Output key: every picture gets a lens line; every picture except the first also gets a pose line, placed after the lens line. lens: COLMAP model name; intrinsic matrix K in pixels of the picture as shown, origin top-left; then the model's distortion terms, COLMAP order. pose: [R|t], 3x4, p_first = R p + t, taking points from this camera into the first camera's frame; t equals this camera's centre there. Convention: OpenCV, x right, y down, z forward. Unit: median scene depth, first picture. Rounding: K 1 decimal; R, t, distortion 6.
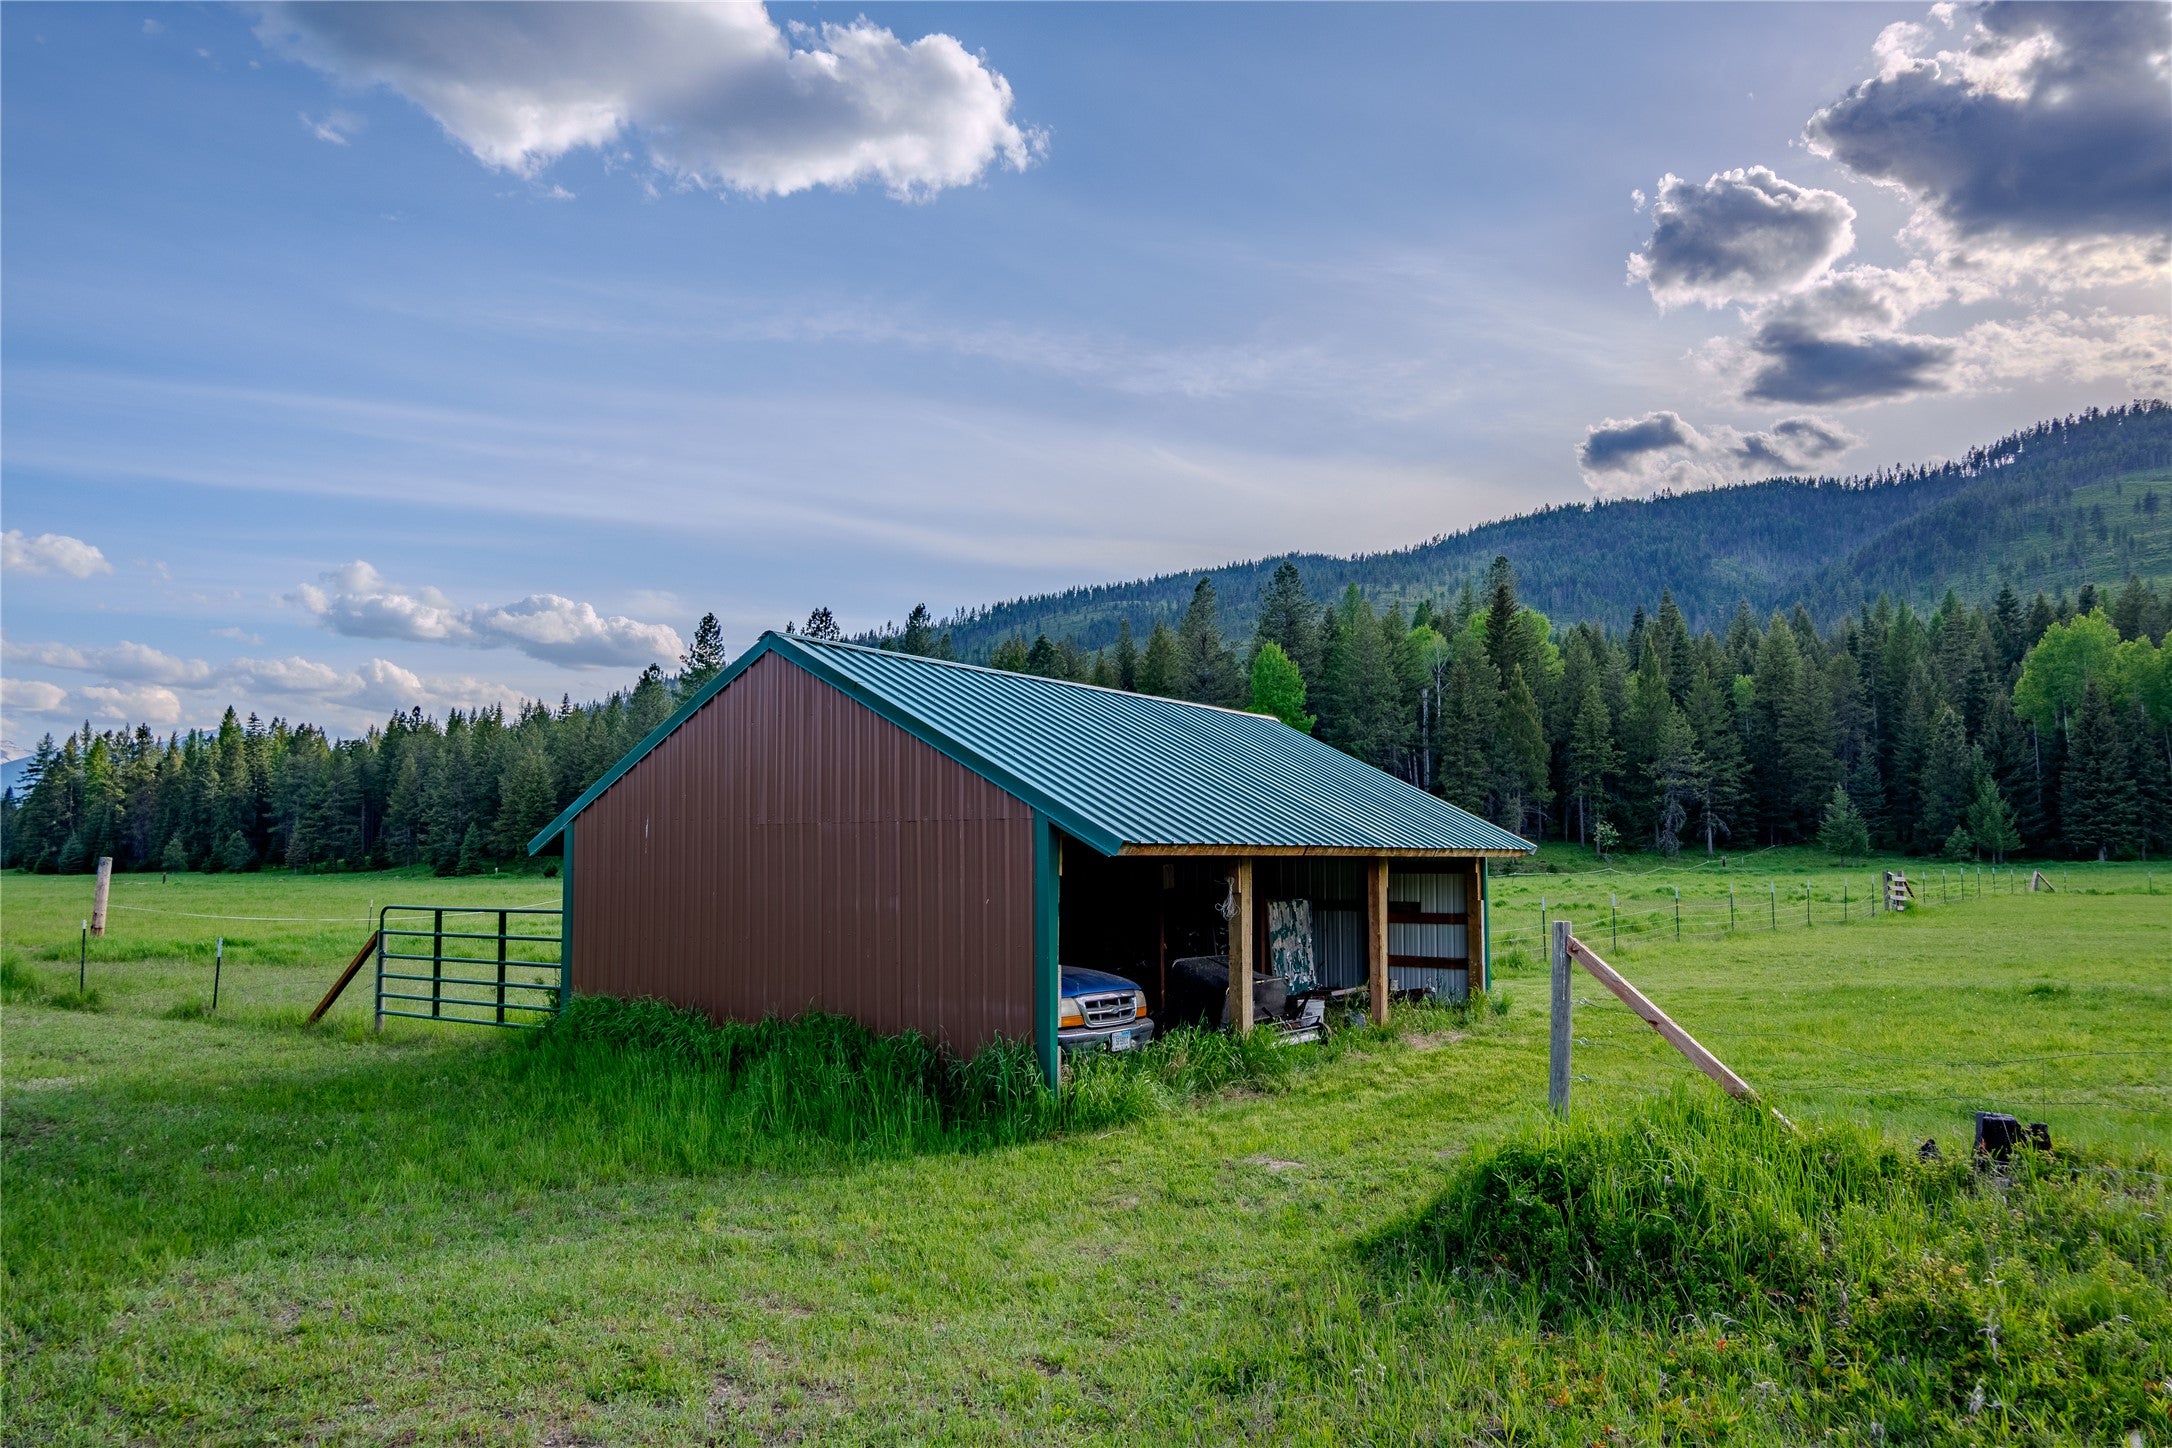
lens RADIAL K [[1413.5, 0, 1094.9], [0, 1413.5, 756.3], [0, 0, 1]] dist [-0.013423, -0.010994]
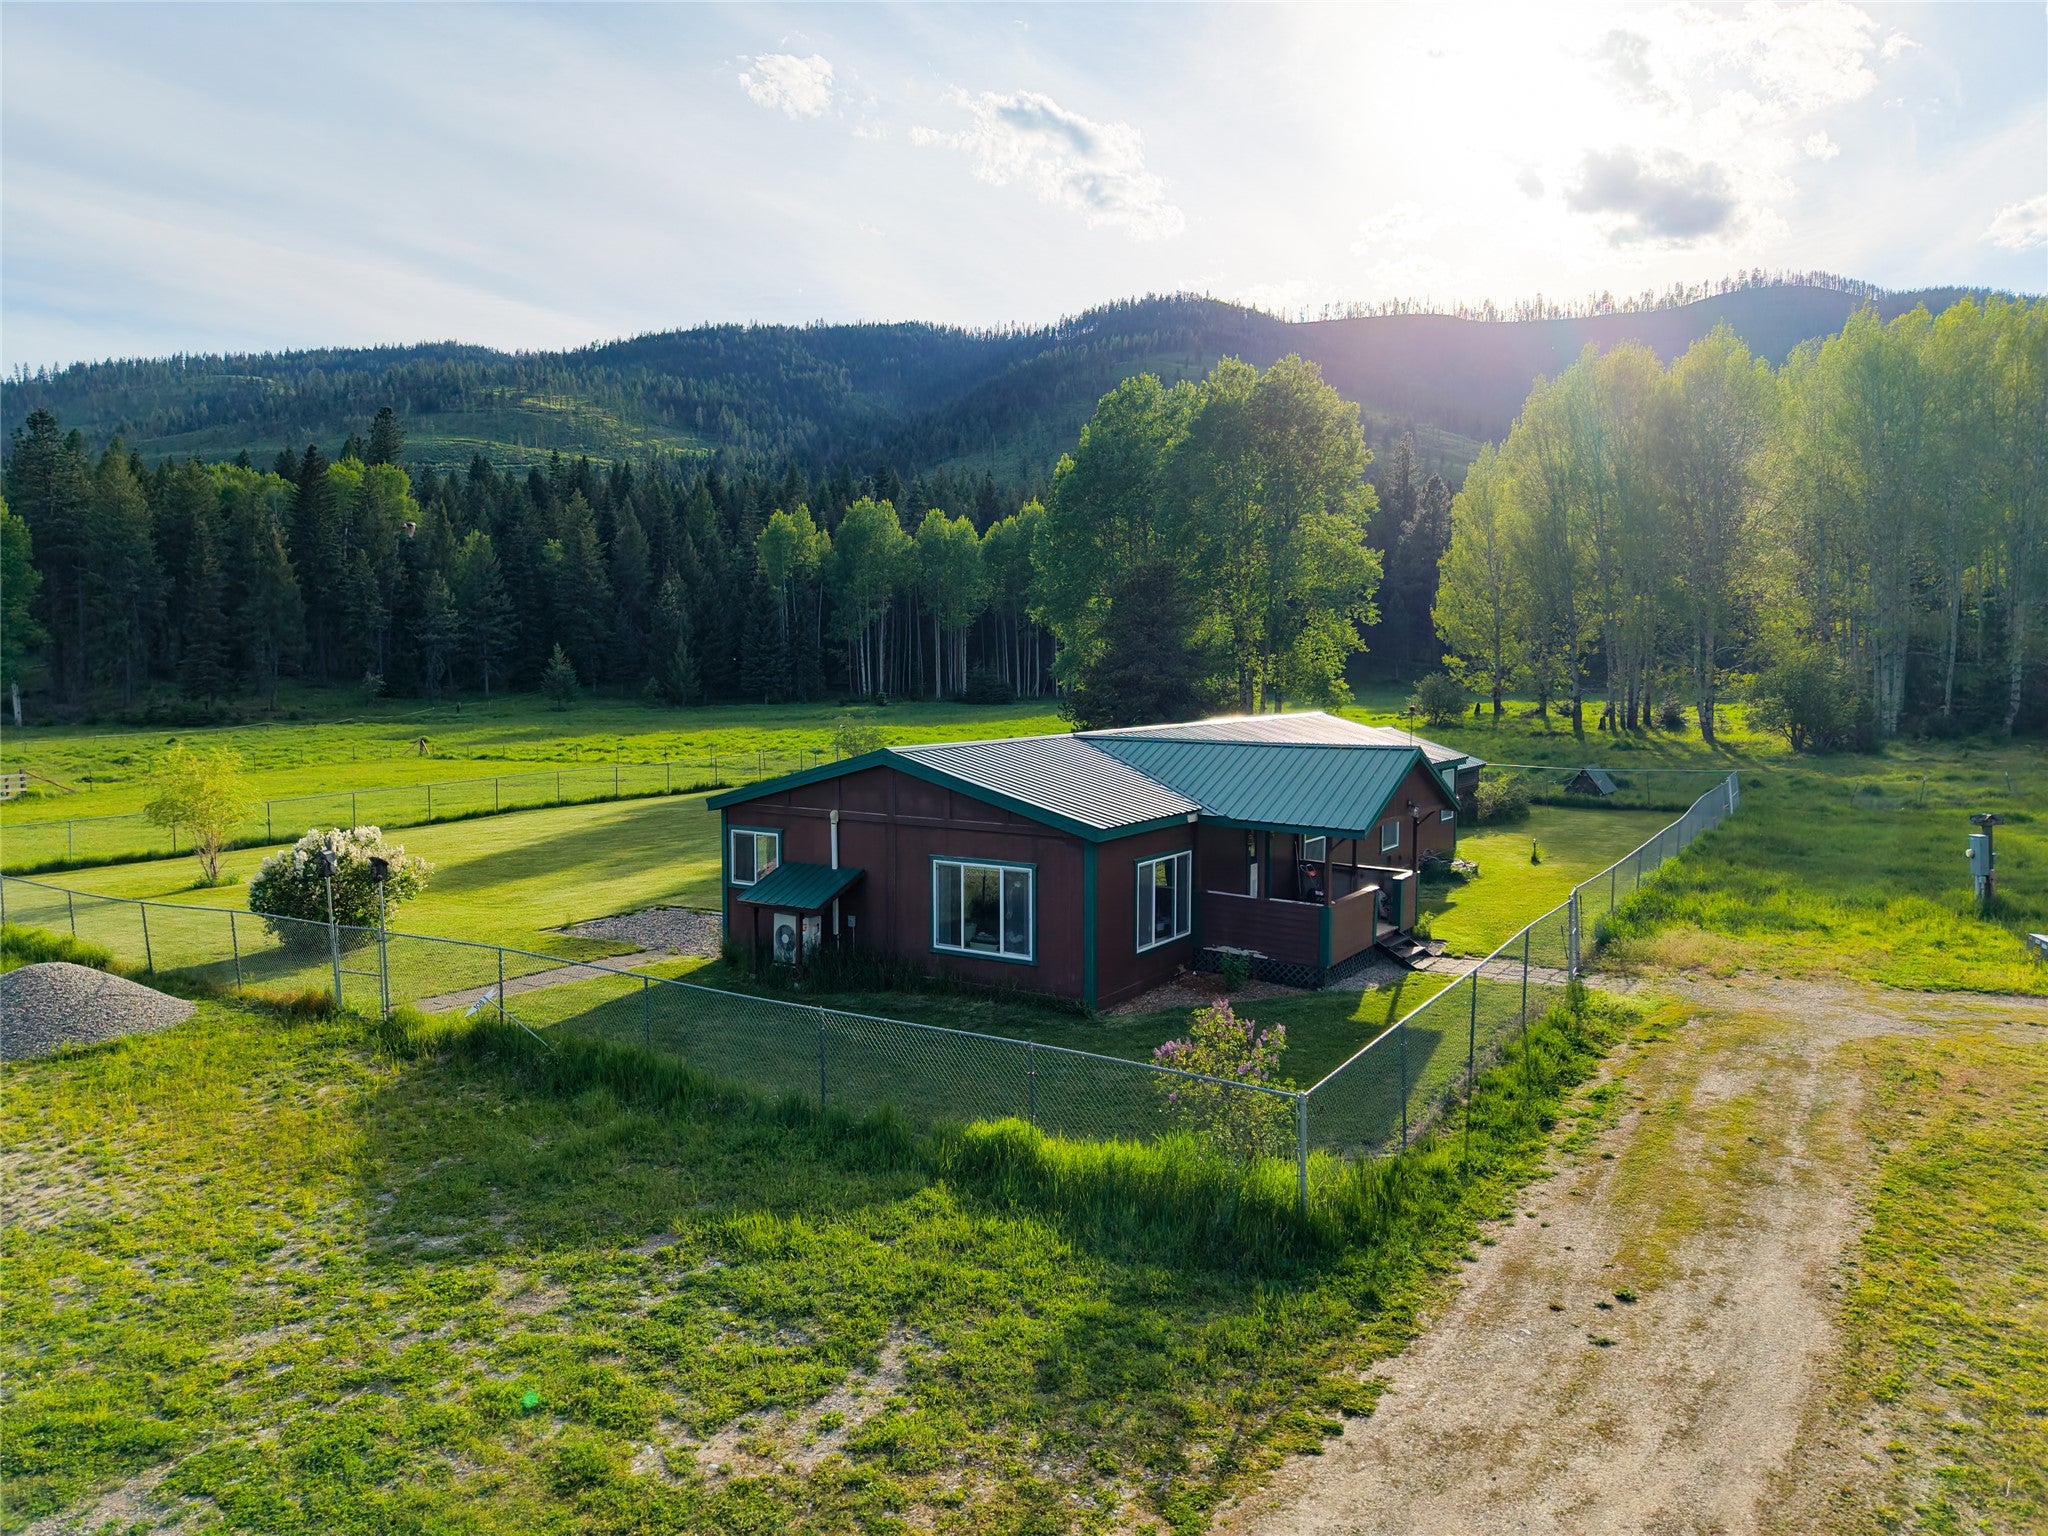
lens RADIAL K [[1363.9, 0, 1029.5], [0, 1363.9, 761.5], [0, 0, 1]] dist [0.006470, -0.007549]
pose [[0.870538, -0.037866, 0.490642, 0.139069], [-0.033845, 0.990067, 0.136459, -0.024787], [-0.490936, -0.135398, 0.860610, -0.108814]]
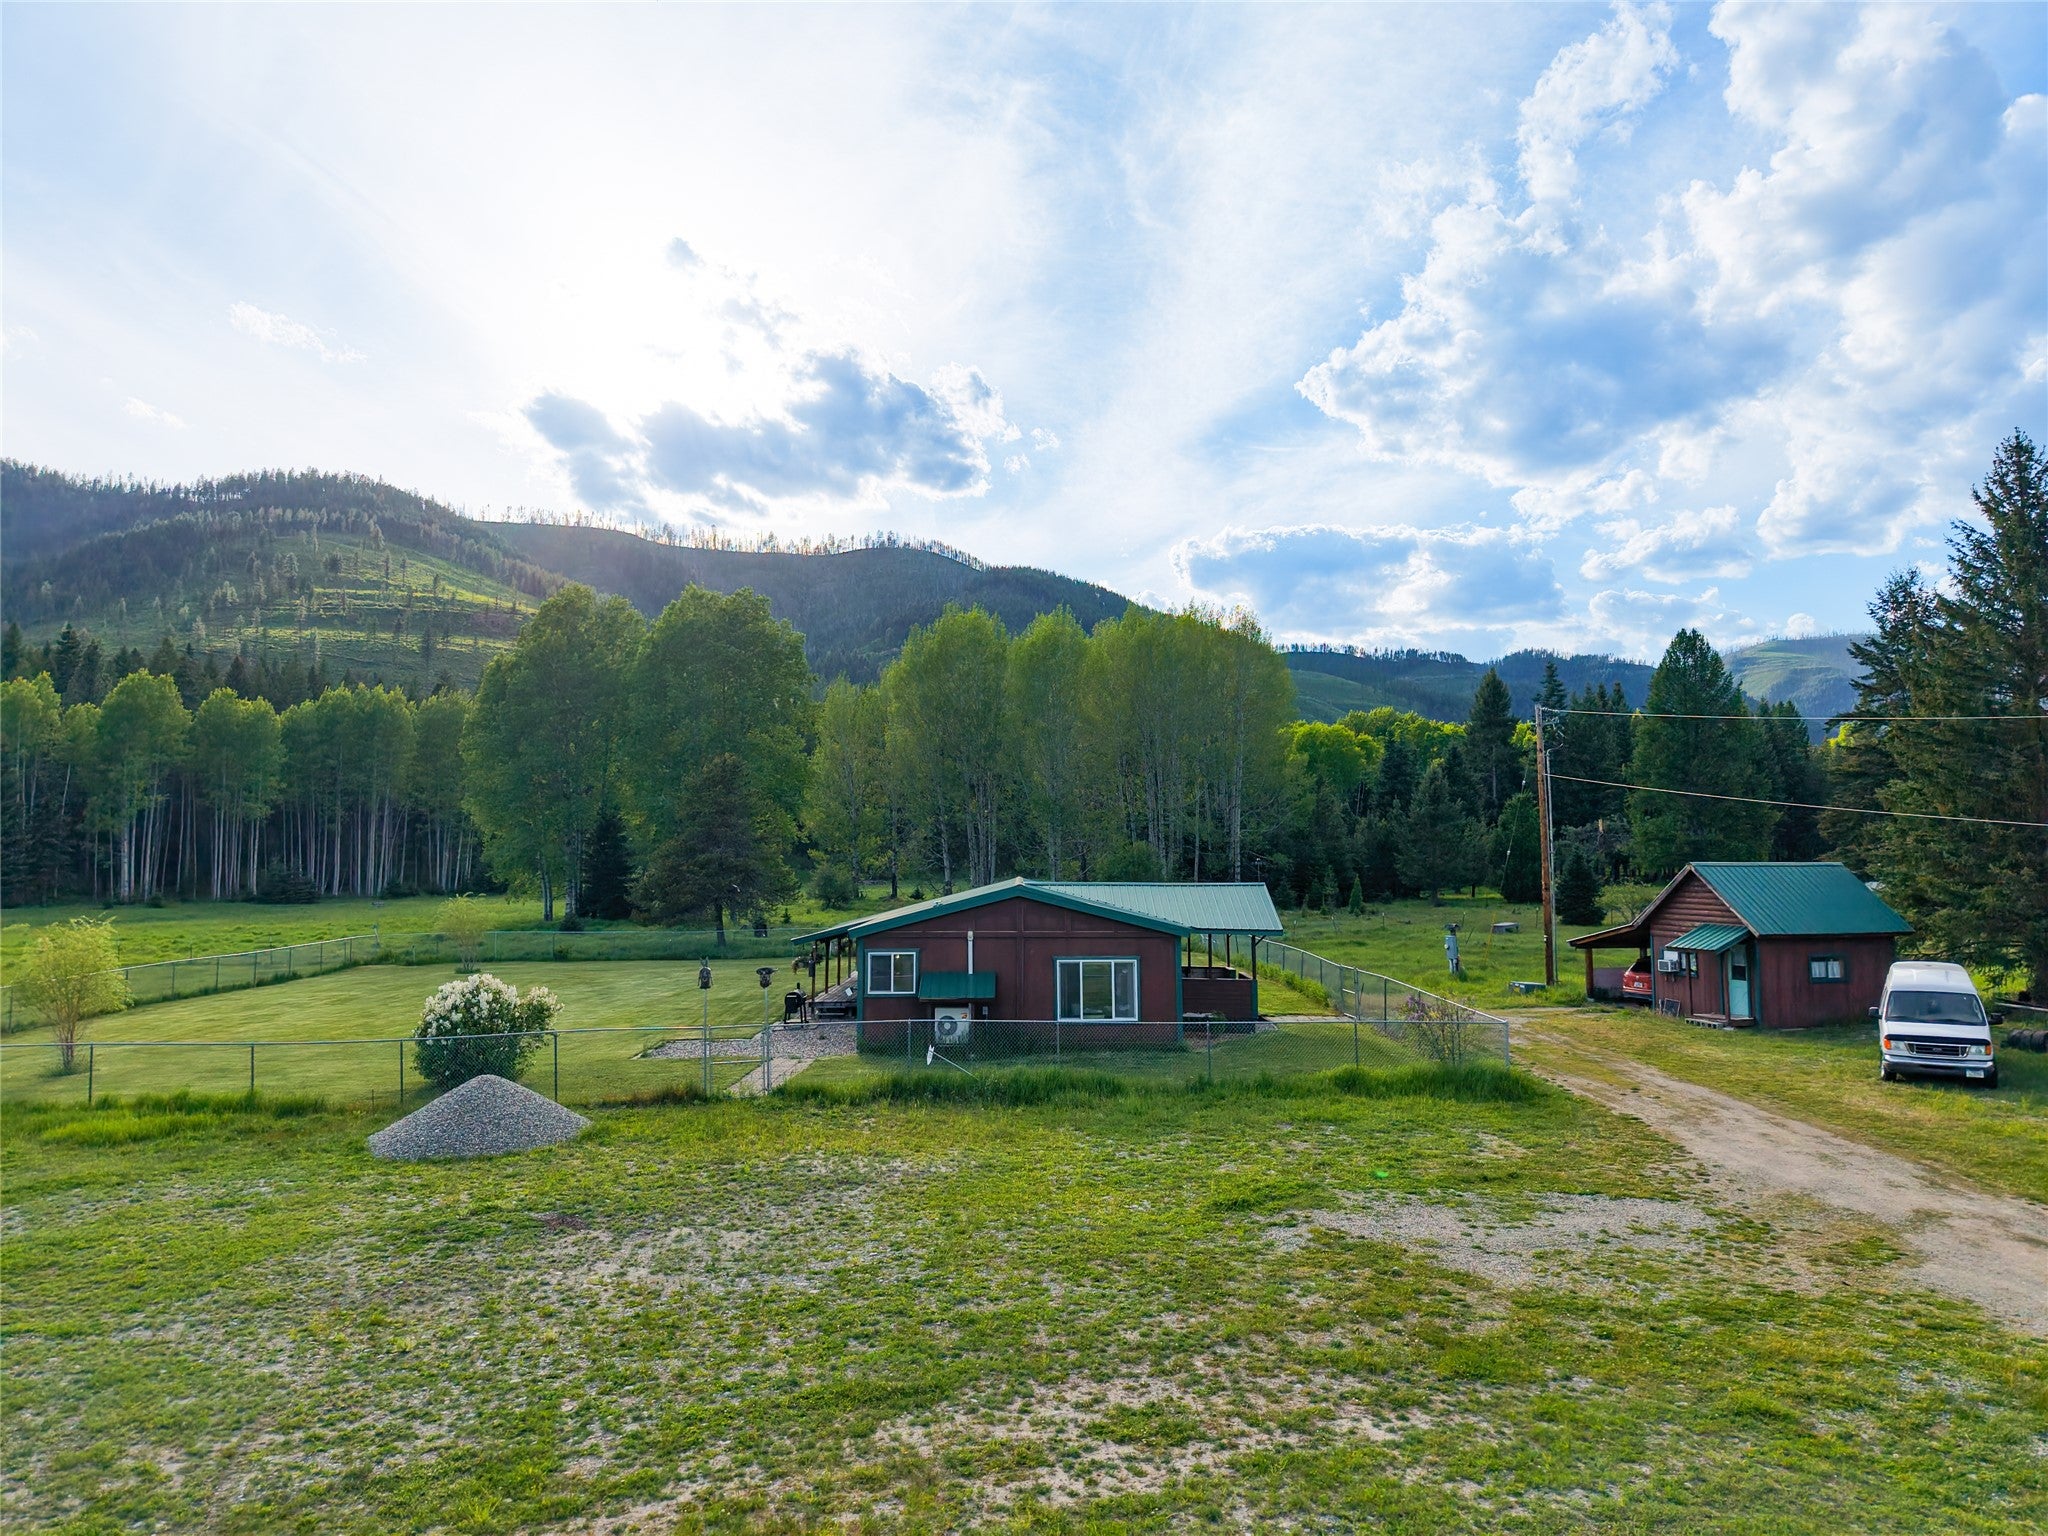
lens RADIAL K [[1363.9, 0, 1026.1], [0, 1363.9, 764.5], [0, 0, 1]] dist [0.006470, -0.007549]
pose [[0.451520, 0.063711, 0.889984, 0.061070], [-0.062396, 0.997260, -0.039735, -0.019338], [-0.890077, -0.037590, 0.454258, -0.085789]]
